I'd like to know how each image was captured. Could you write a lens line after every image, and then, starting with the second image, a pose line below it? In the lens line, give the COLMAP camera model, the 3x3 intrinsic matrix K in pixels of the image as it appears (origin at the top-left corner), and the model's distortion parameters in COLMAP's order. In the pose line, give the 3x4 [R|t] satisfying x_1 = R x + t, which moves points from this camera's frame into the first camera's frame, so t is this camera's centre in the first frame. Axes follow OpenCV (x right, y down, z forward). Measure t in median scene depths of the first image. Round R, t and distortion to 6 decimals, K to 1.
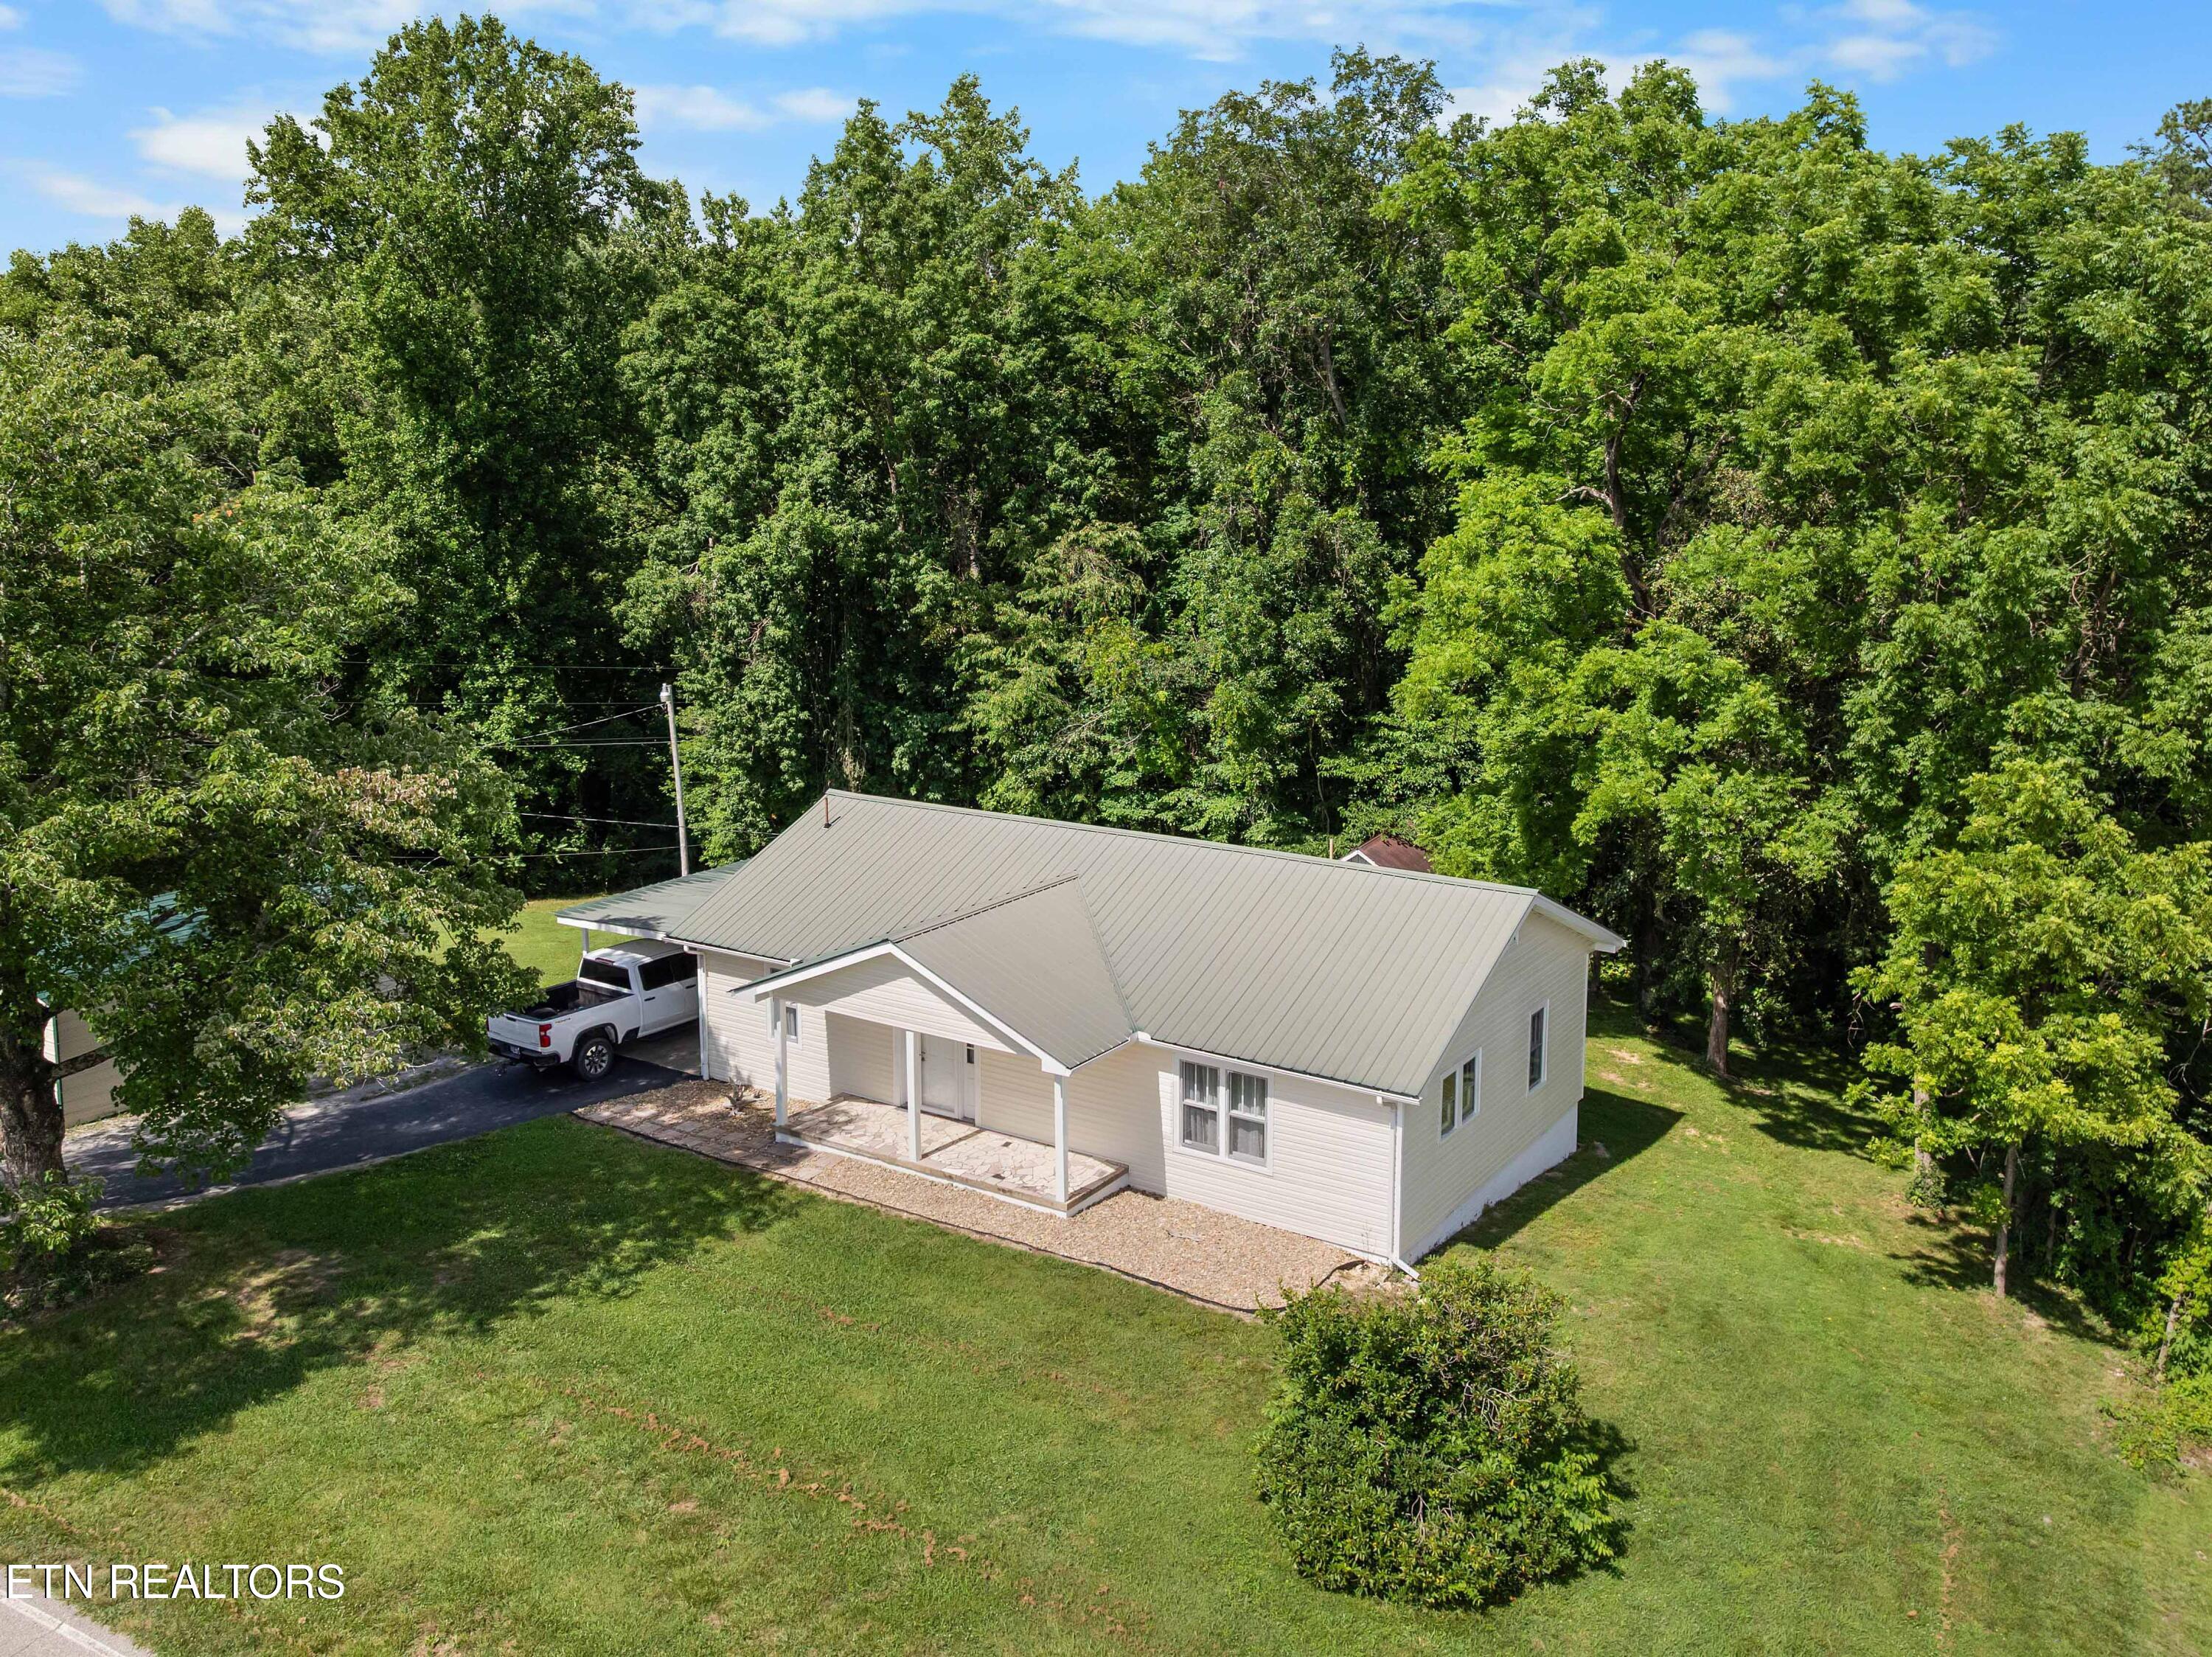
lens RADIAL K [[1805.4, 0, 1106.0], [0, 1805.4, 828.5], [0, 0, 1]] dist [-0.001903, 0.002077]
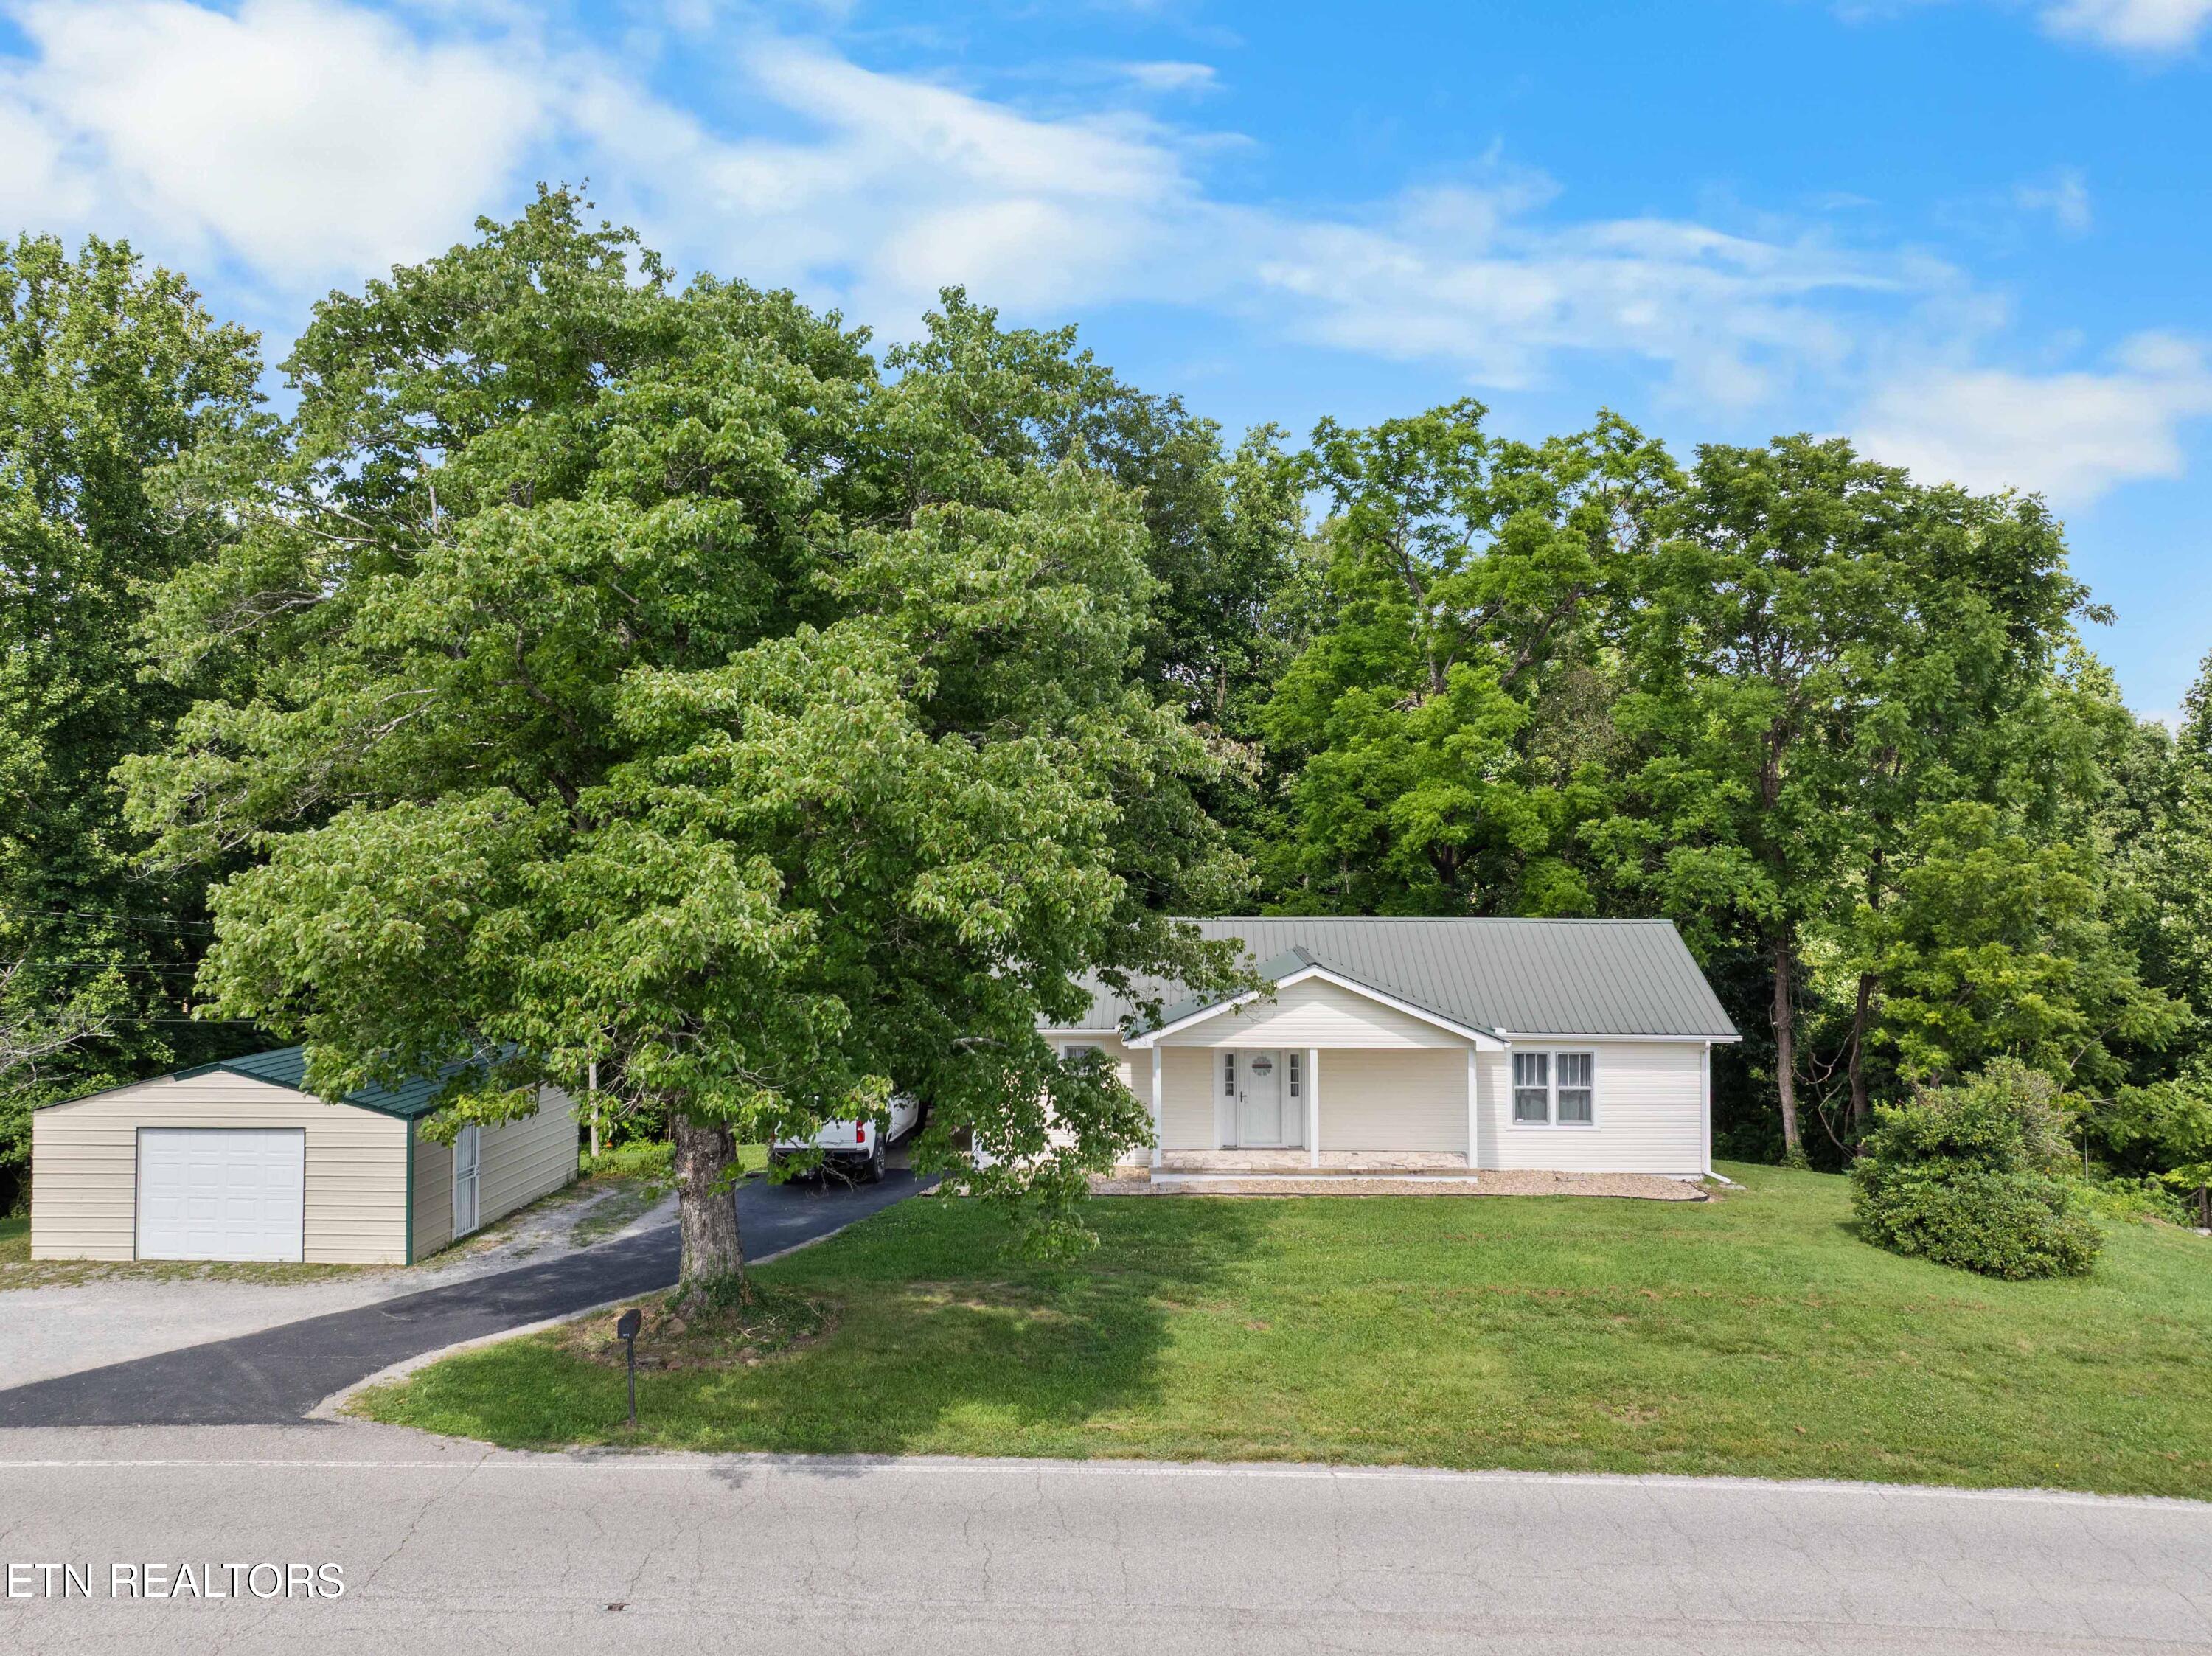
lens RADIAL K [[1689.9, 0, 1106.0], [0, 1689.9, 828.0], [0, 0, 1]] dist [0.009205, 0.002772]
pose [[0.858788, 0.010744, 0.512219, -0.765300], [0.107415, 0.973784, -0.200517, 0.174271], [-0.500945, 0.227222, 0.835119, 0.128208]]
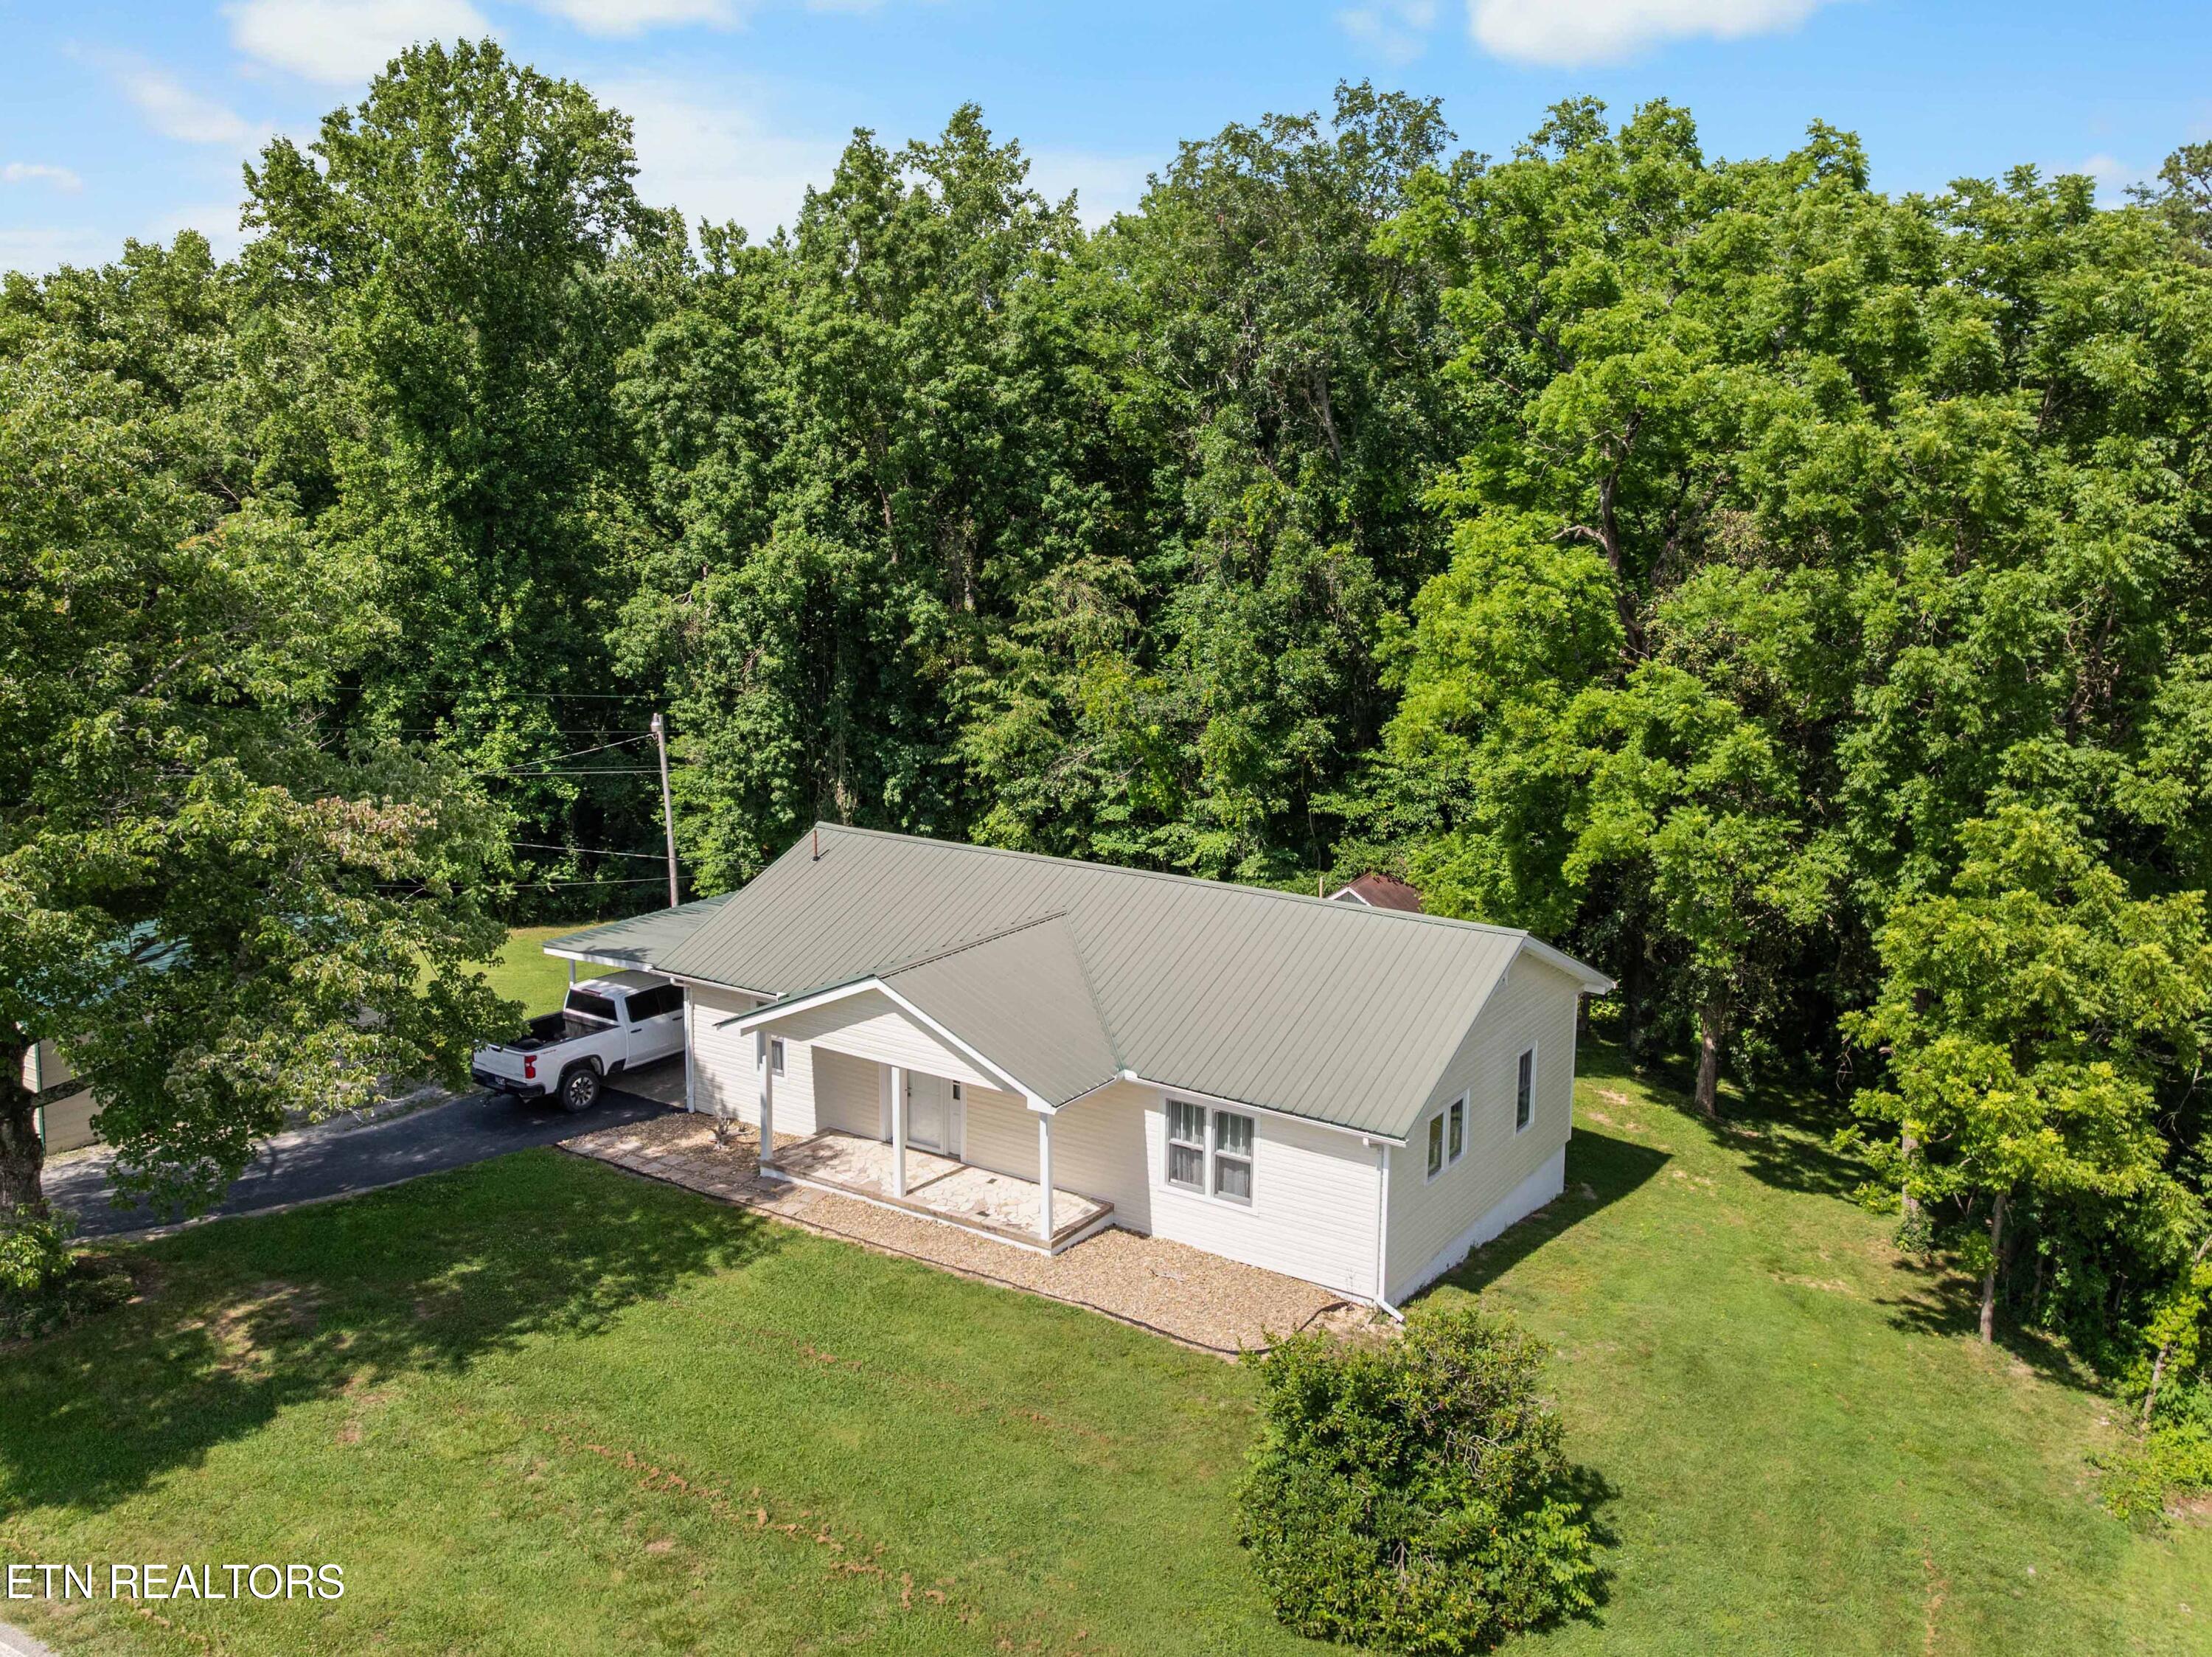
lens RADIAL K [[1769.8, 0, 1105.9], [0, 1769.8, 861.1], [0, 0, 1]] dist [0.000356, -0.004028]
pose [[0.999945, 0.010439, -0.000258, 0.006239], [-0.010437, 0.999925, 0.006384, -0.008232], [0.000325, -0.006381, 0.999980, 0.023264]]
